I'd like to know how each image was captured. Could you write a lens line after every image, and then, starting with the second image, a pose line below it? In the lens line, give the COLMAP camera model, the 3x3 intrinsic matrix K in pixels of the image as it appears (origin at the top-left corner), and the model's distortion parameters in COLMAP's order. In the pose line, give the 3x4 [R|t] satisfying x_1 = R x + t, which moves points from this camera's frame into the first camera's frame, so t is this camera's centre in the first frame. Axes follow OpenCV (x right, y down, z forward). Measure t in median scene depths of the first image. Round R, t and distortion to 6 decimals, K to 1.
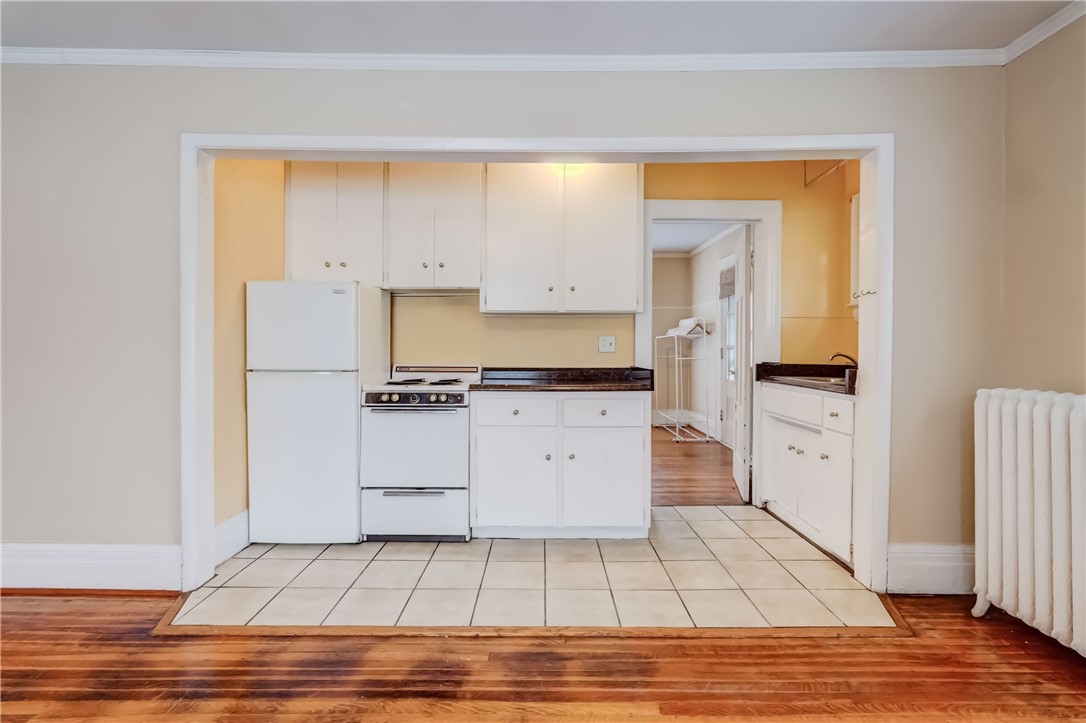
lens RADIAL K [[492.0, 0, 542.2], [0, 492.0, 349.8], [0, 0, 1]] dist [-0.005631, 0.000468]
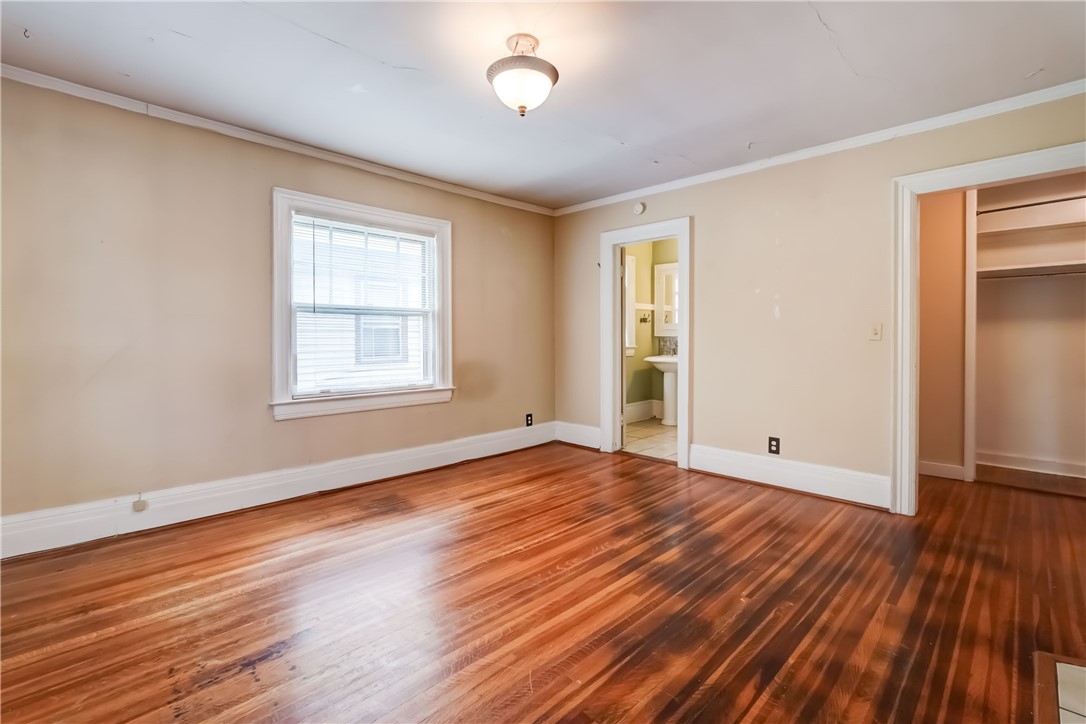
lens RADIAL K [[488.5, 0, 540.8], [0, 488.5, 345.3], [0, 0, 1]] dist [-0.010951, 0.000957]
pose [[-0.706552, 0.007457, -0.707622, 0.352785], [-0.005367, 0.999859, 0.015895, -0.006041], [0.707641, 0.015028, -0.706412, 0.681781]]
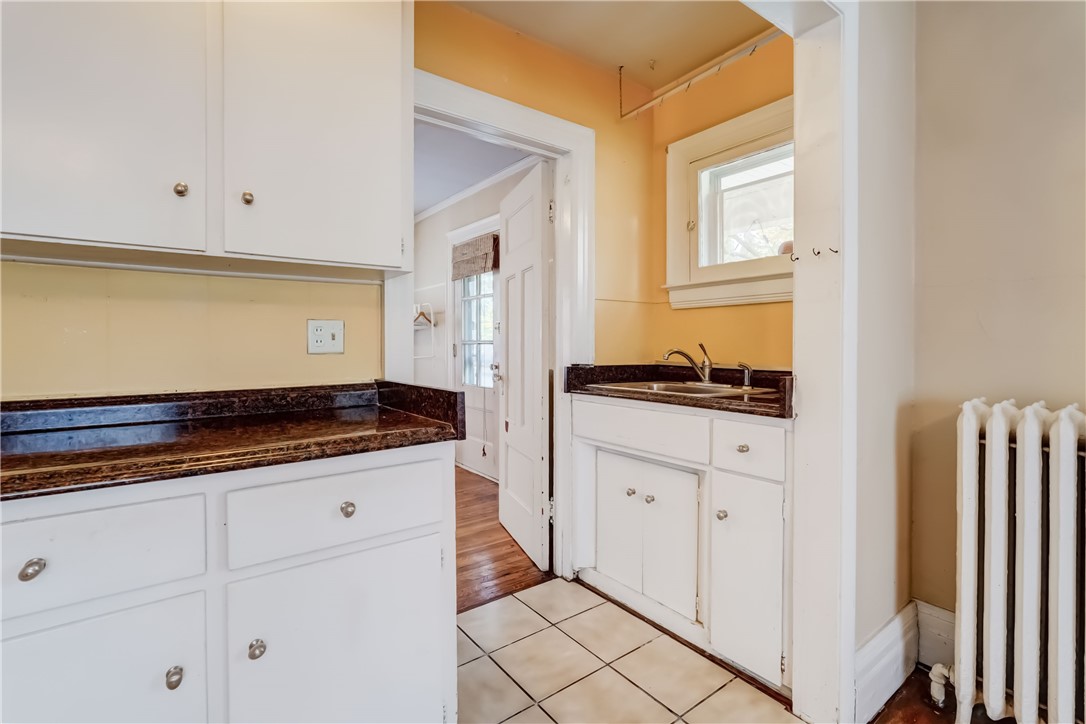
lens RADIAL K [[488.5, 0, 540.8], [0, 488.5, 345.3], [0, 0, 1]] dist [-0.010951, 0.000957]
pose [[0.802252, -0.007298, 0.596941, 0.017262], [0.008831, 0.999961, 0.000357, -0.001615], [-0.596921, 0.004985, 0.802285, 0.603524]]
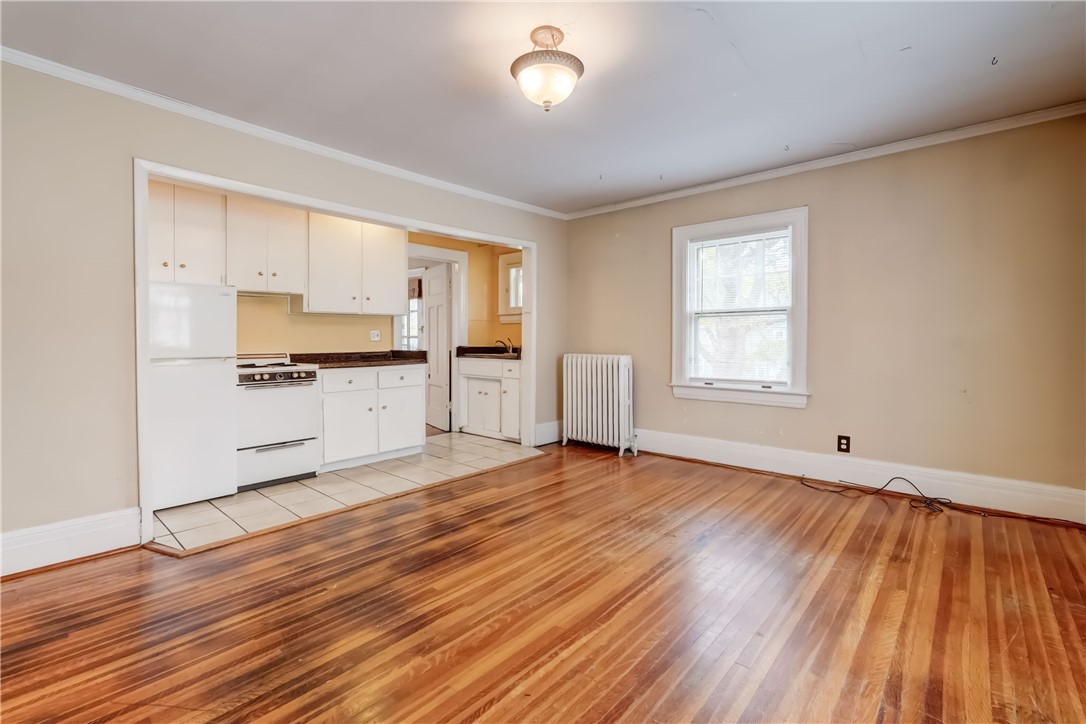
lens RADIAL K [[488.5, 0, 540.8], [0, 488.5, 345.3], [0, 0, 1]] dist [-0.010951, 0.000957]
pose [[0.661940, -0.015040, 0.749406, -0.781584], [0.005187, 0.999867, 0.015484, -0.003181], [-0.749539, -0.006362, 0.661930, -0.412056]]
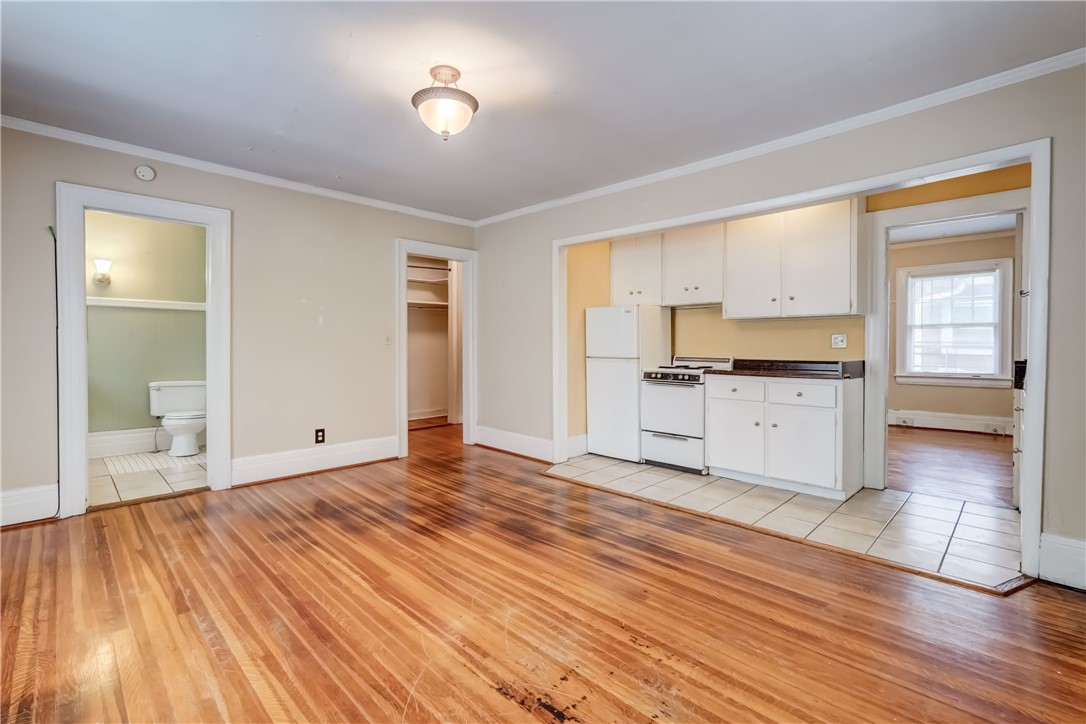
lens RADIAL K [[488.5, 0, 540.8], [0, 488.5, 345.3], [0, 0, 1]] dist [-0.010951, 0.000957]
pose [[0.710059, 0.000695, -0.704142, 0.545637], [-0.000567, 1.000000, 0.000416, -0.002586], [0.704142, 0.000104, 0.710059, -0.399906]]
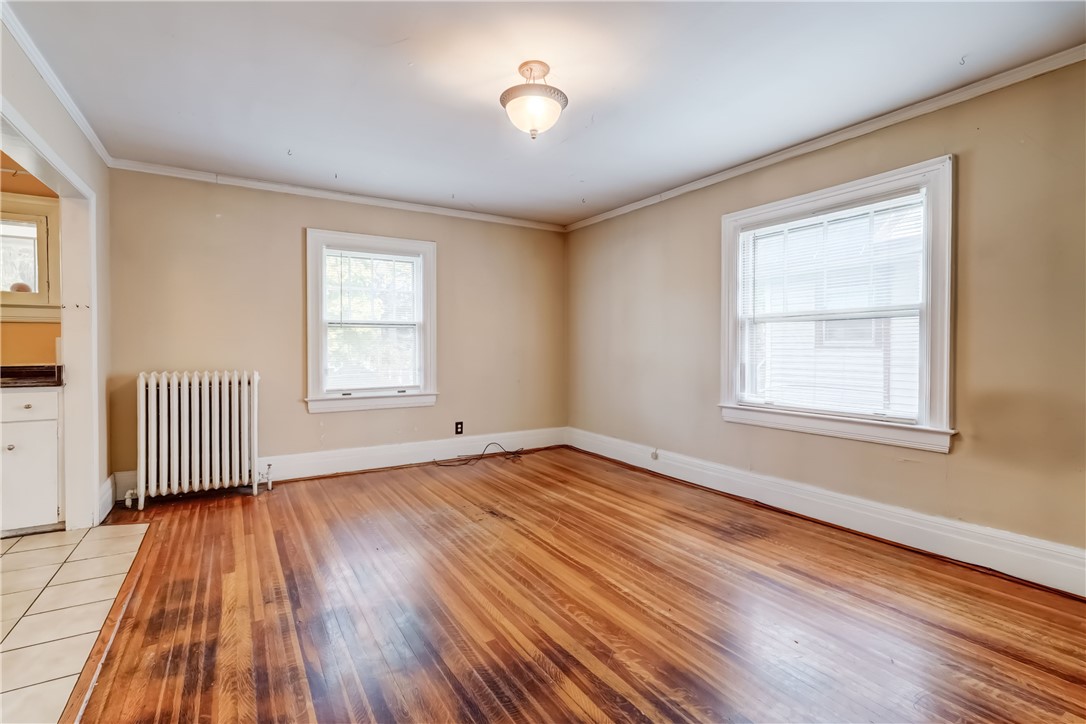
lens RADIAL K [[496.1, 0, 538.6], [0, 496.1, 357.4], [0, 0, 1]] dist [-0.013313, 0.000284]
pose [[-0.530535, -0.019176, 0.847446, -0.920461], [0.000294, 0.999740, 0.022807, -0.007293], [-0.847663, 0.012349, -0.530391, 0.548154]]
